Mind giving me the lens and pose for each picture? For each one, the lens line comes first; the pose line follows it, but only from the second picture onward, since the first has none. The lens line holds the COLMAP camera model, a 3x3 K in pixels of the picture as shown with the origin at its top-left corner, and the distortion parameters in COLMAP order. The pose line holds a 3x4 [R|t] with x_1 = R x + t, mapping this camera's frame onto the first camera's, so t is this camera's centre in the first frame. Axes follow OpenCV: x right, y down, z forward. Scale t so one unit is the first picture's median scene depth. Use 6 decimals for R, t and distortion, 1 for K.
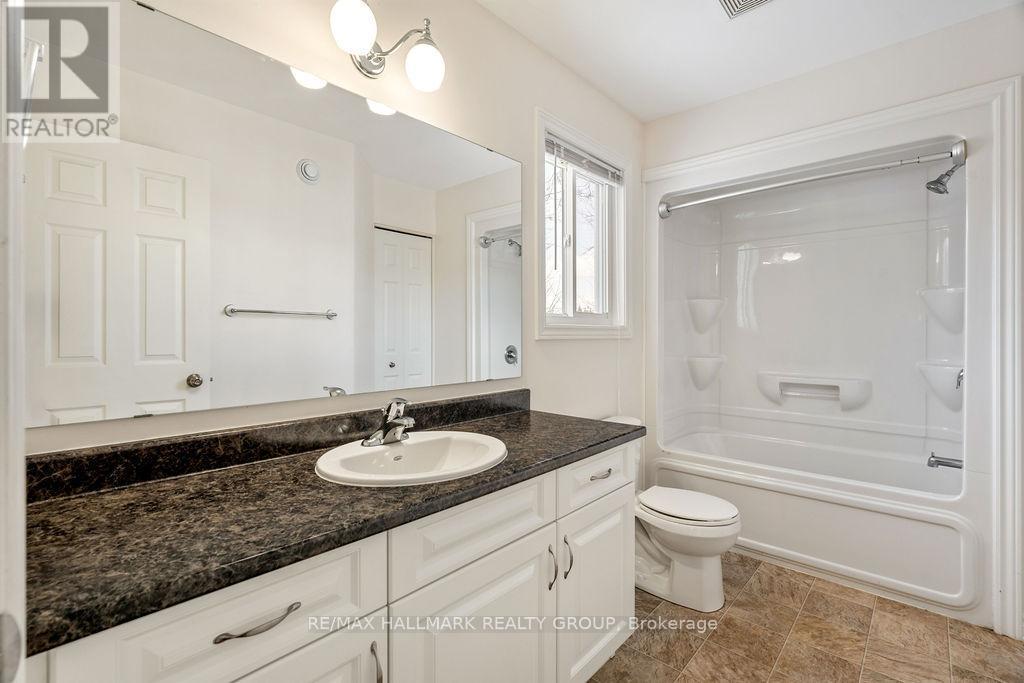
lens RADIAL K [[457.7, 0, 513.5], [0, 457.7, 338.6], [0, 0, 1]] dist [-0.002110, -0.000224]
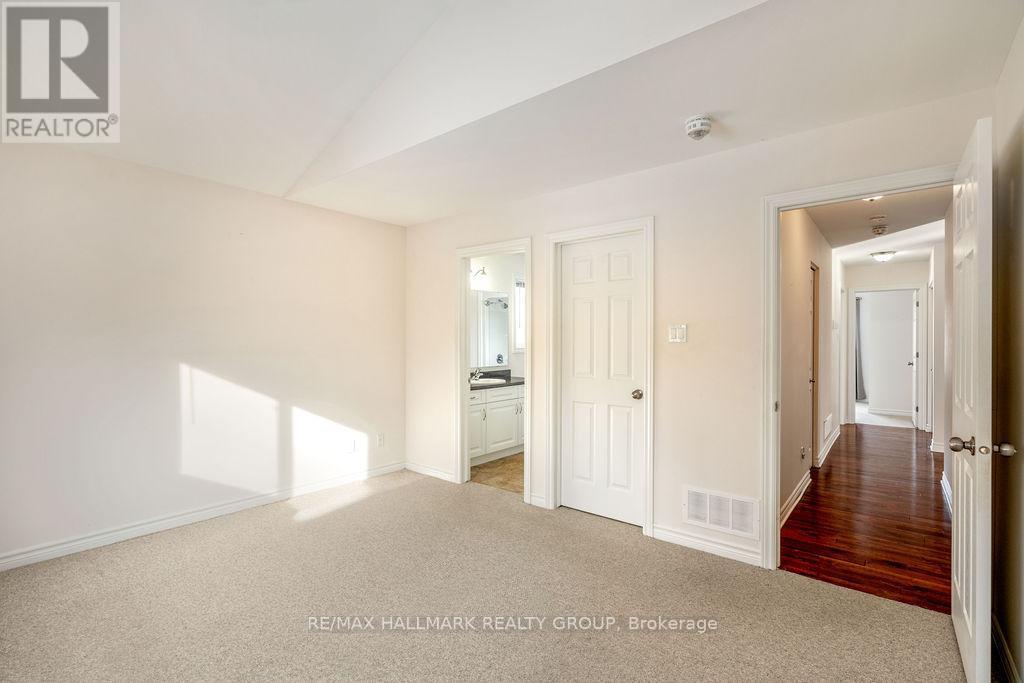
lens RADIAL K [[477.8, 0, 513.2], [0, 477.8, 326.7], [0, 0, 1]] dist [0.000377, 0.000765]
pose [[0.998675, 0.002520, 0.051400, -0.076635], [-0.000713, 0.999382, -0.035135, -0.043686], [-0.051457, 0.035052, 0.998060, -1.492515]]
